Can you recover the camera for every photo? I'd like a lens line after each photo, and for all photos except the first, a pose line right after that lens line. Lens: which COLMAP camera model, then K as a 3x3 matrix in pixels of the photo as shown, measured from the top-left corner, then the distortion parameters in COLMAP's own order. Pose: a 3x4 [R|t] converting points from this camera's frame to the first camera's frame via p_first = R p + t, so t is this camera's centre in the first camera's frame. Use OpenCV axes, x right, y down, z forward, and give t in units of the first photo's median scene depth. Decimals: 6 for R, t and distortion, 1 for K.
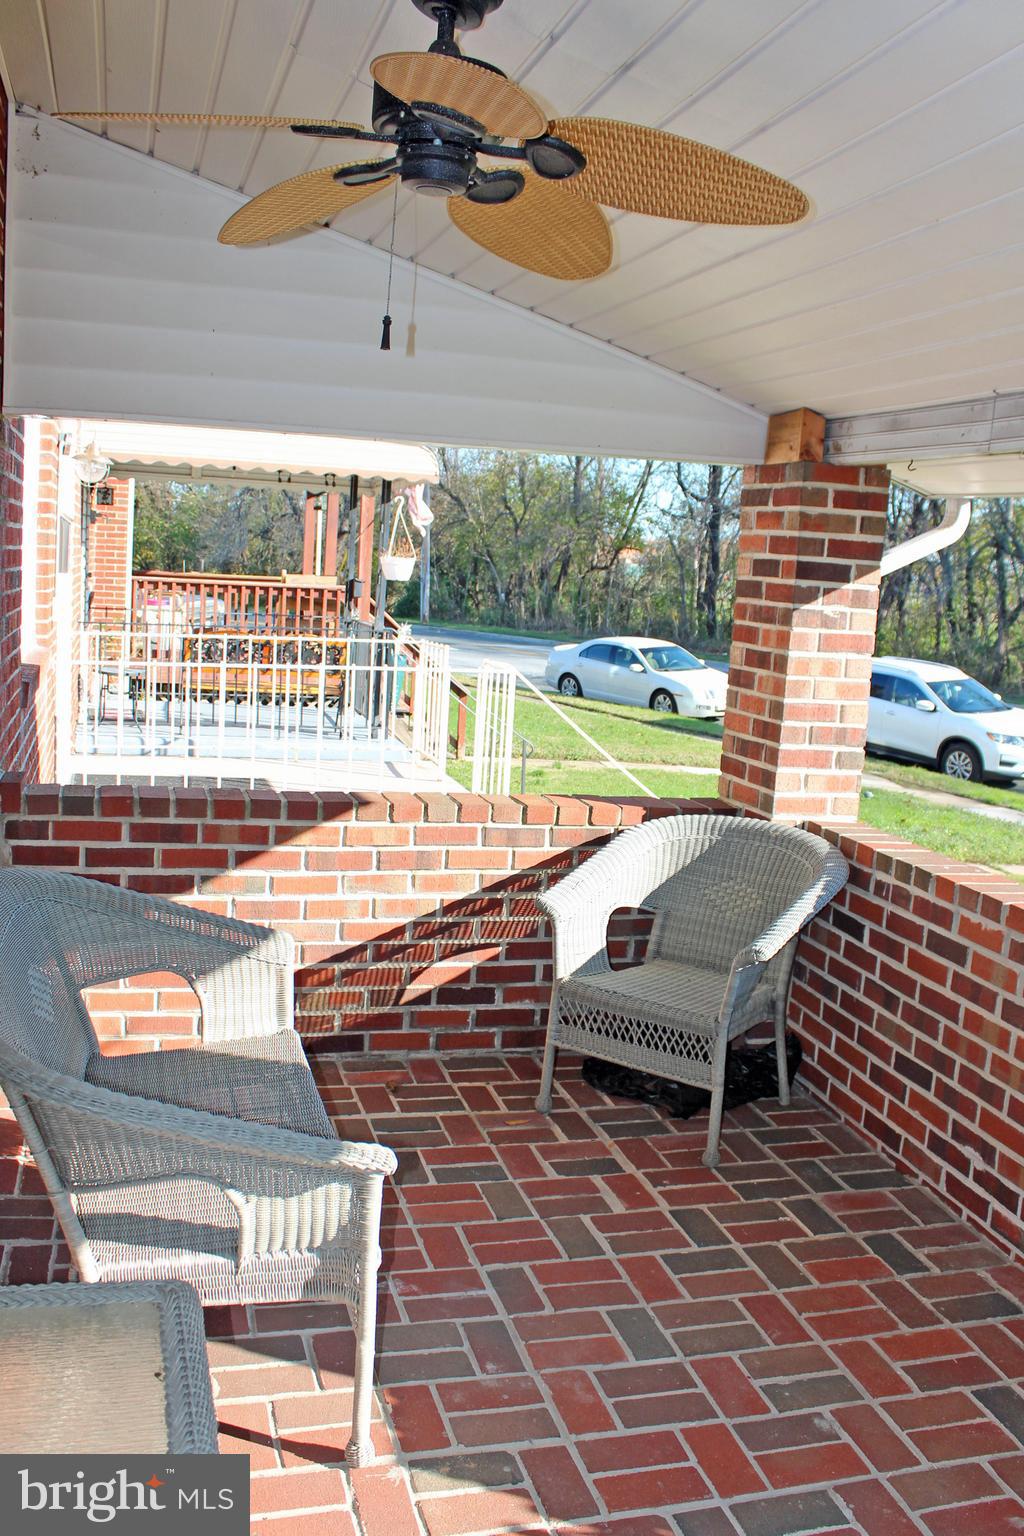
lens RADIAL K [[1400.1, 0, 511.5], [0, 1400.1, 793.6], [0, 0, 1]] dist [-0.196571, 0.196569]
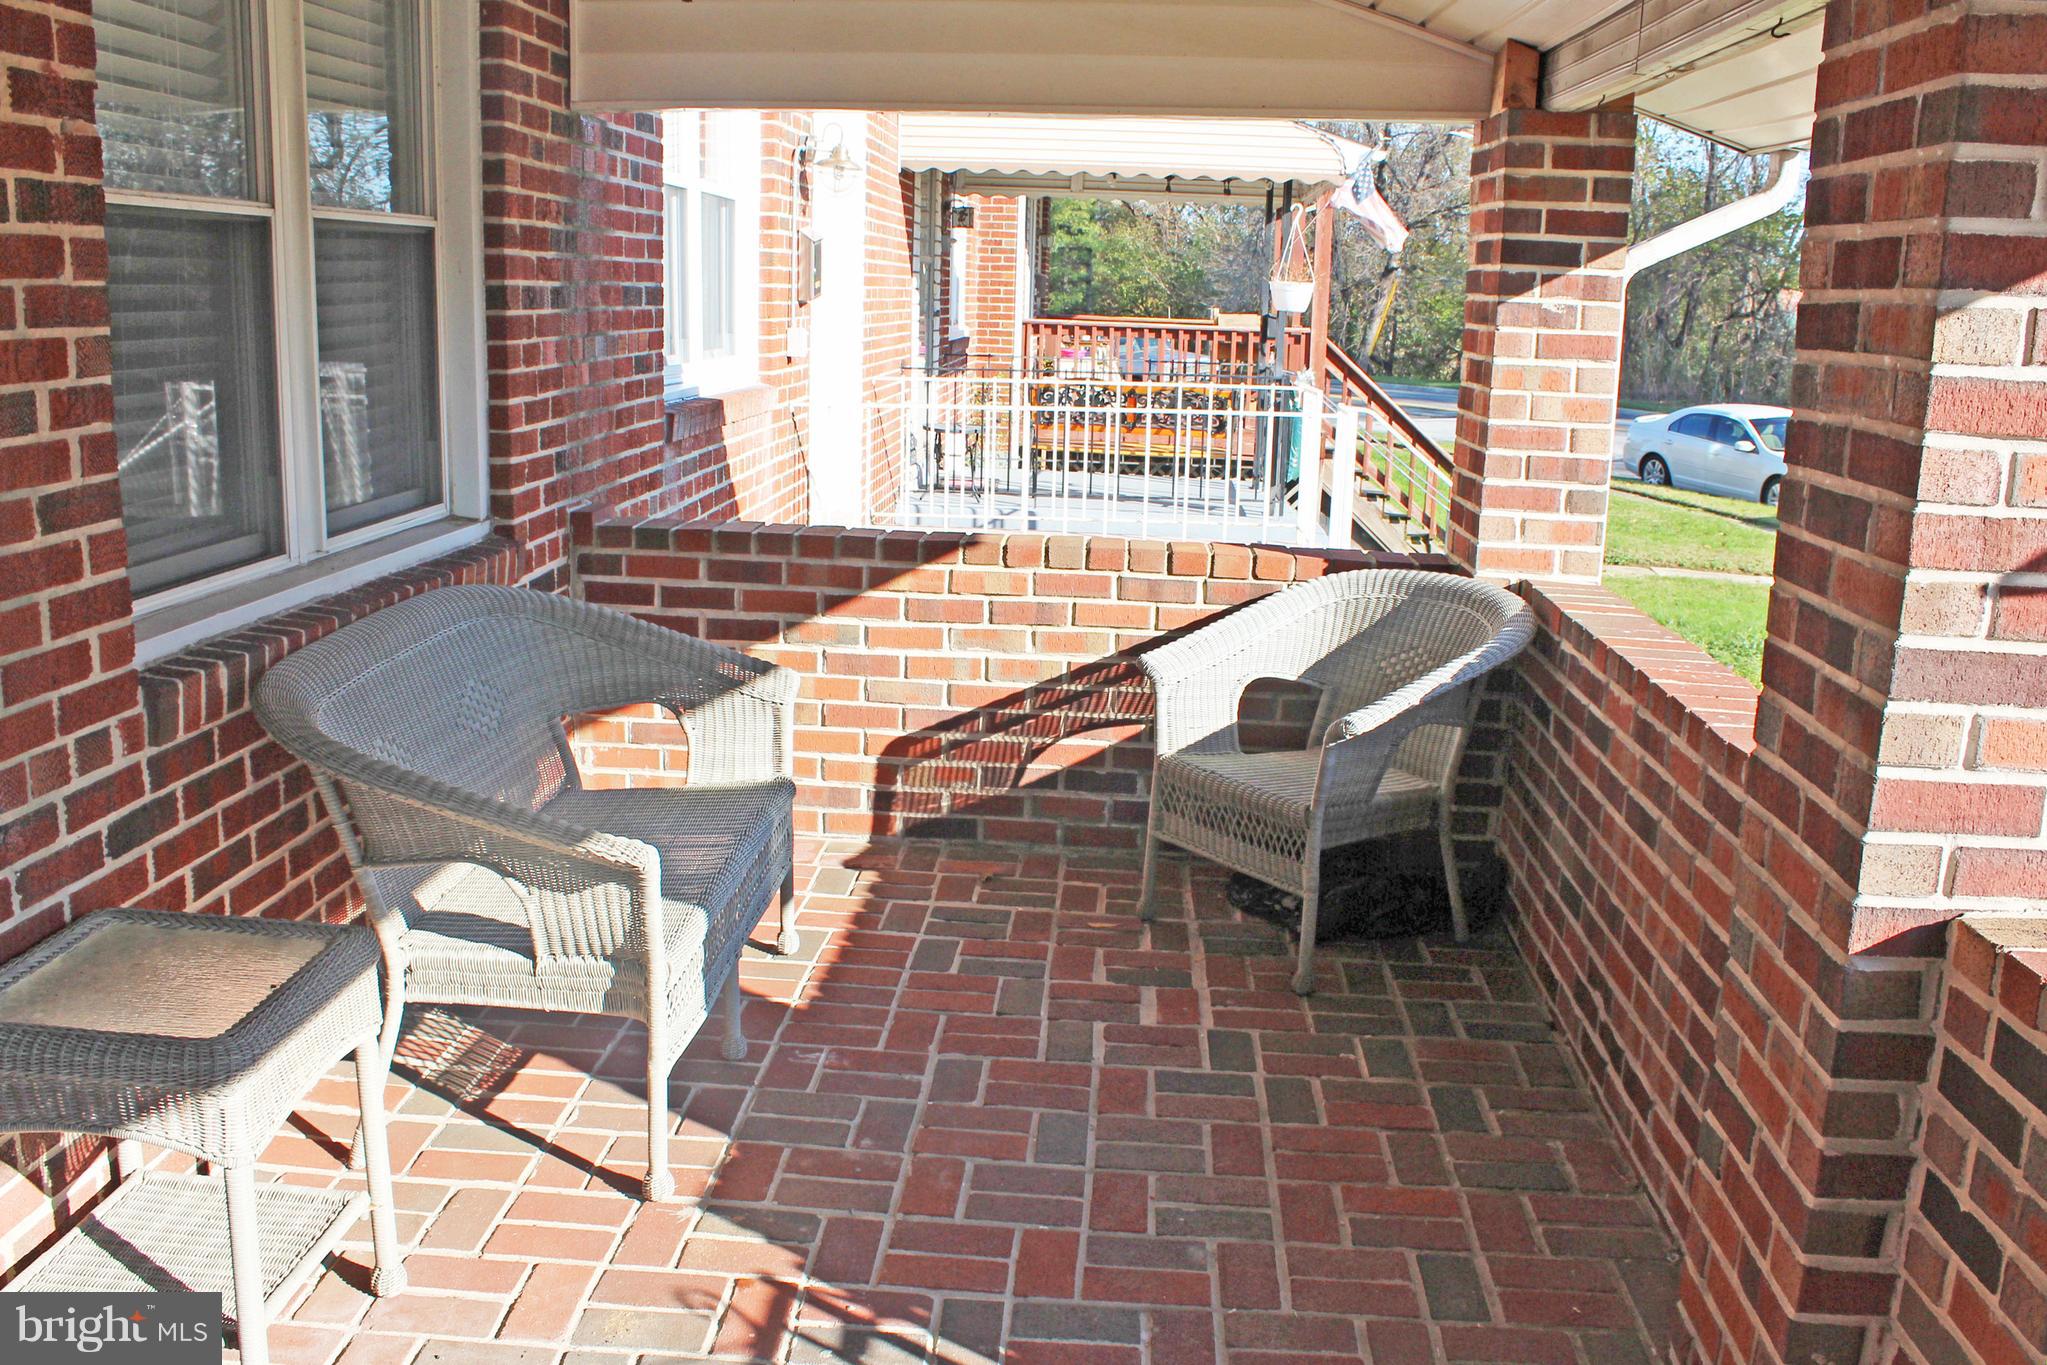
lens RADIAL K [[1865.9, 0, 1061.4], [0, 1865.9, 713.2], [0, 0, 1]] dist [-0.196571, 0.196569]
pose [[0.940815, 0.043904, -0.336065, 0.324891], [-0.029140, 0.998381, 0.048851, 0.052191], [0.337665, -0.036166, 0.940571, -0.050413]]
